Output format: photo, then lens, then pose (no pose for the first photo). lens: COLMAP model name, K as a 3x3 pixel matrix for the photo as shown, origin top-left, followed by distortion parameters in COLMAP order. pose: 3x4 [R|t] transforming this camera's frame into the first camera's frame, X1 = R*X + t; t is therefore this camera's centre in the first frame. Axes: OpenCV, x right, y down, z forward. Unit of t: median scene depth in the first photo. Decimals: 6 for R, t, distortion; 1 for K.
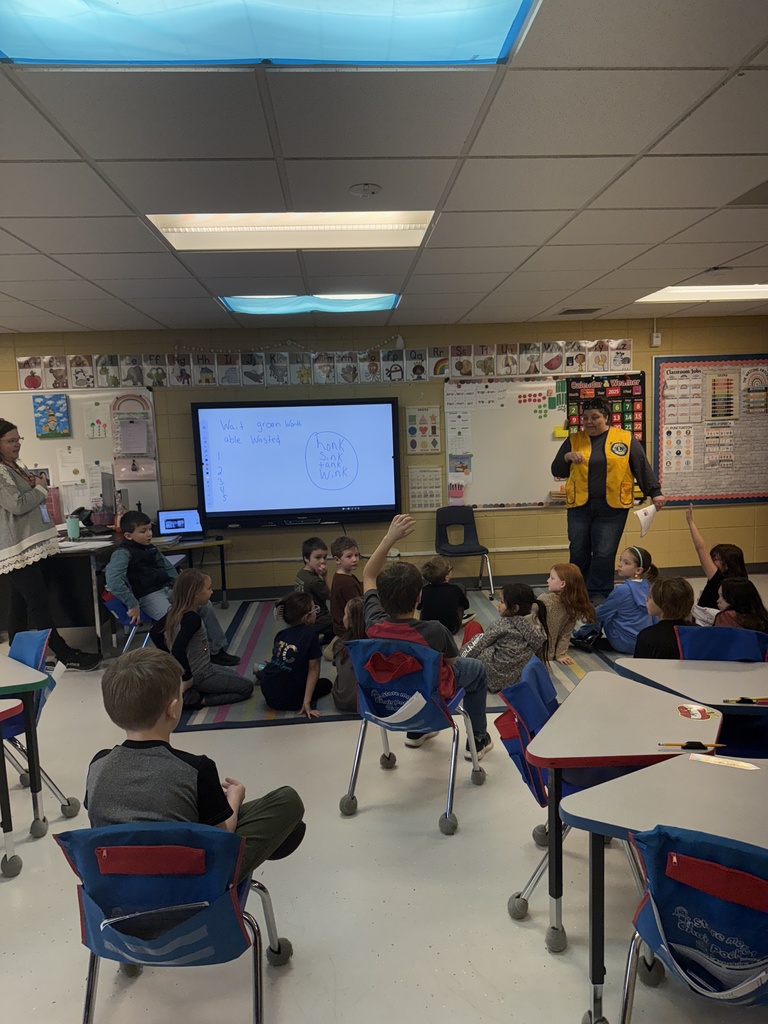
lens RADIAL K [[720.0, 0, 383.5], [0, 720.0, 518.2], [0, 0, 1]] dist [0.034824, -0.032311]
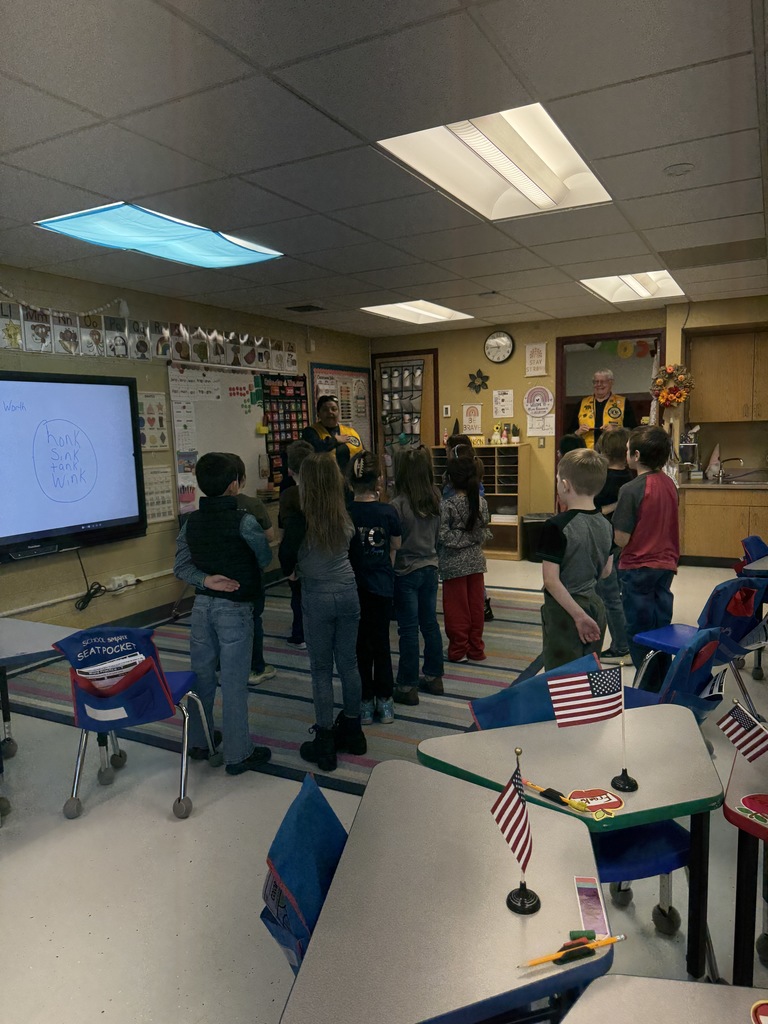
lens RADIAL K [[720.0, 0, 387.9], [0, 720.0, 517.8], [0, 0, 1]] dist [0.034824, -0.032311]
pose [[0.523903, -0.084443, 0.847582, -0.508803], [0.118659, 0.992606, 0.025547, -0.003953], [-0.843472, 0.087189, 0.530050, 0.352748]]
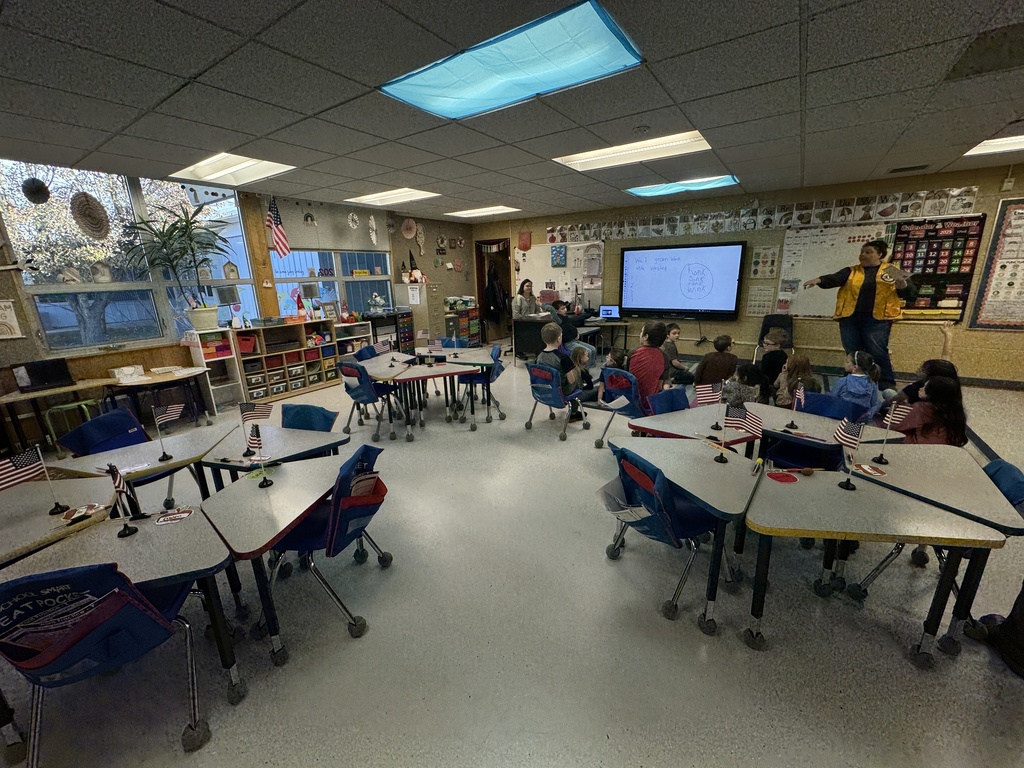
lens RADIAL K [[405.9, 0, 509.6], [0, 405.9, 385.0], [0, 0, 1]] dist [-0.010463, 0.001759]
pose [[0.783666, 0.178719, -0.594918, 0.189484], [-0.074849, 0.977908, 0.195177, 0.005045], [0.616657, -0.108425, 0.779730, -0.037112]]
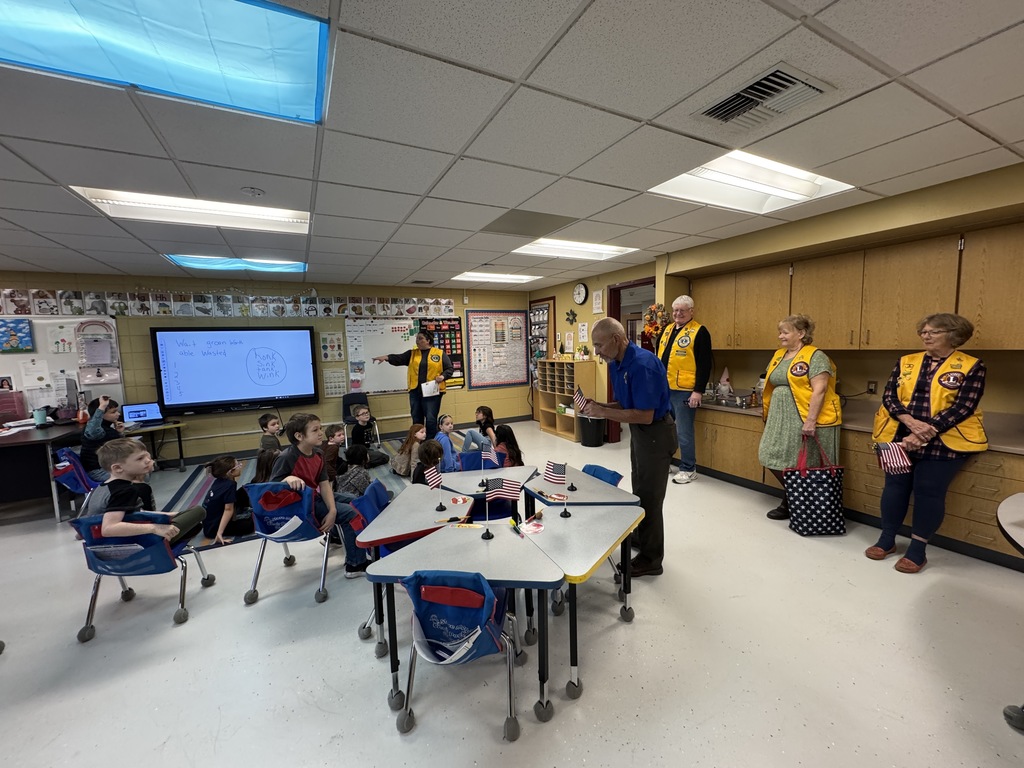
lens RADIAL K [[405.9, 0, 512.6], [0, 405.9, 383.6], [0, 0, 1]] dist [-0.010463, 0.001759]
pose [[0.911189, -0.031554, 0.410779, 0.048711], [0.046354, 0.998584, -0.026115, 0.002488], [-0.409374, 0.042837, 0.911361, 0.001356]]
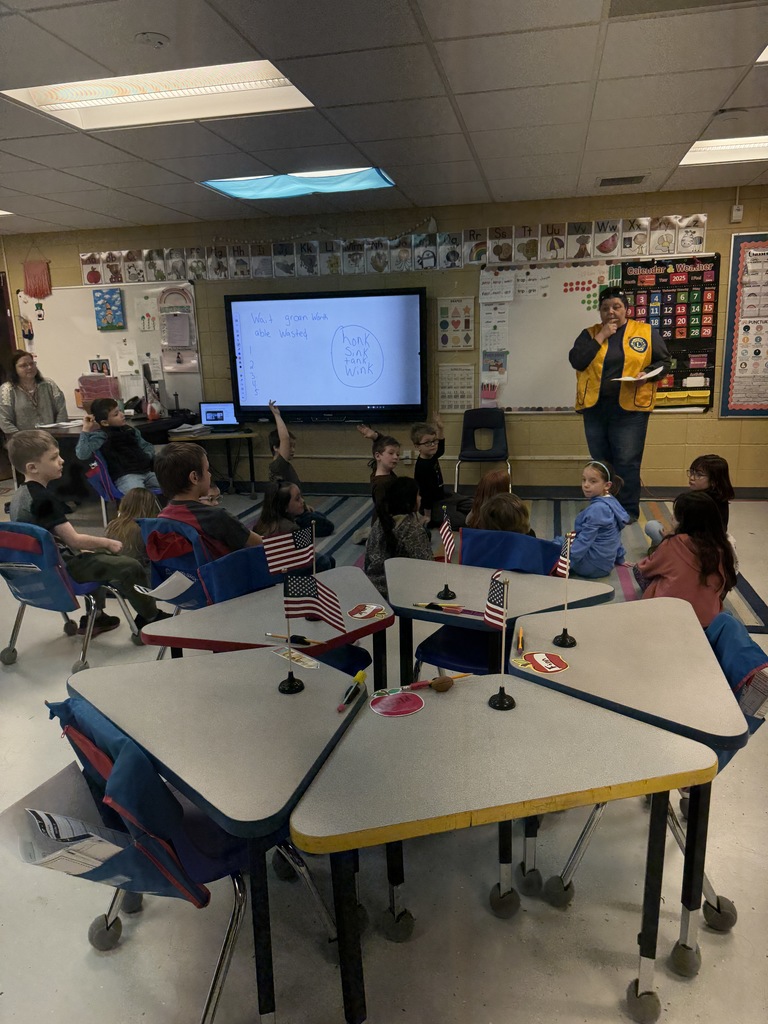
lens RADIAL K [[720.0, 0, 388.1], [0, 720.0, 521.3], [0, 0, 1]] dist [0.034824, -0.032311]
pose [[0.961518, 0.073985, -0.264592, 0.238577], [-0.040322, 0.990632, 0.130468, 0.012304], [0.271766, -0.114779, 0.955494, 0.053673]]
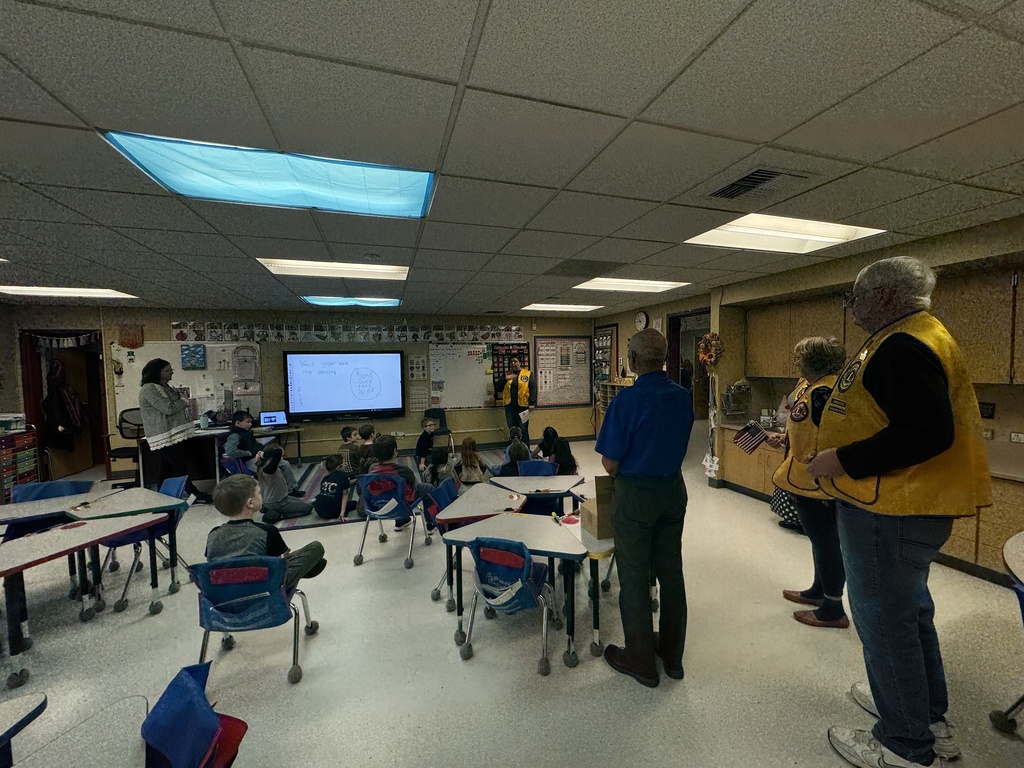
lens RADIAL K [[405.9, 0, 511.2], [0, 405.9, 383.1], [0, 0, 1]] dist [-0.010463, 0.001759]
pose [[0.970566, 0.009478, 0.240650, 0.037515], [0.010398, 0.996645, -0.081186, 0.005303], [-0.240612, 0.081299, 0.967211, -0.086703]]
